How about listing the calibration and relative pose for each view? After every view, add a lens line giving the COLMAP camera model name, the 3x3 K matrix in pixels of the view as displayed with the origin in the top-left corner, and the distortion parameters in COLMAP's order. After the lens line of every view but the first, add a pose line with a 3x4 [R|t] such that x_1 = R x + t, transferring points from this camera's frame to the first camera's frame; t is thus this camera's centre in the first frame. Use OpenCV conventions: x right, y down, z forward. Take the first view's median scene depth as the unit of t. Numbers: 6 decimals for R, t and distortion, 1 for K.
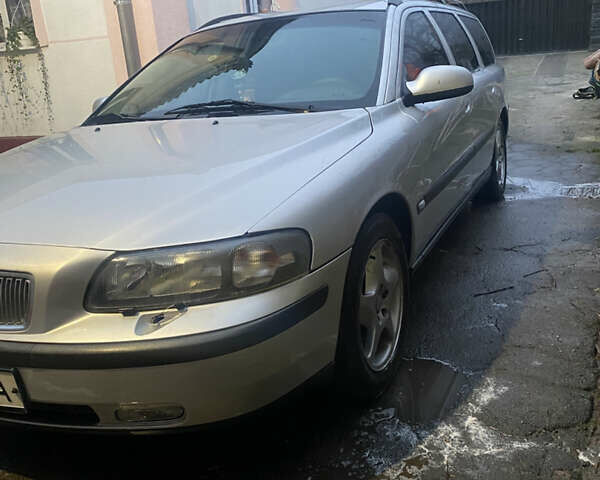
lens RADIAL K [[591.6, 0, 300.0], [0, 591.6, 240.0], [0, 0, 1]] dist [0.168600, -0.415474]
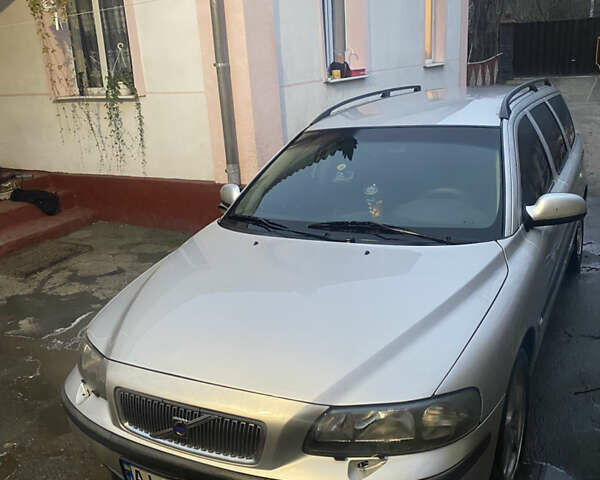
lens RADIAL K [[591.6, 0, 300.0], [0, 591.6, 240.0], [0, 0, 1]] dist [0.168600, -0.415474]
pose [[0.997567, 0.043116, -0.054787, -0.129247], [-0.043344, 0.999056, -0.002981, -0.130215], [0.054607, 0.005348, 0.998494, -0.100663]]
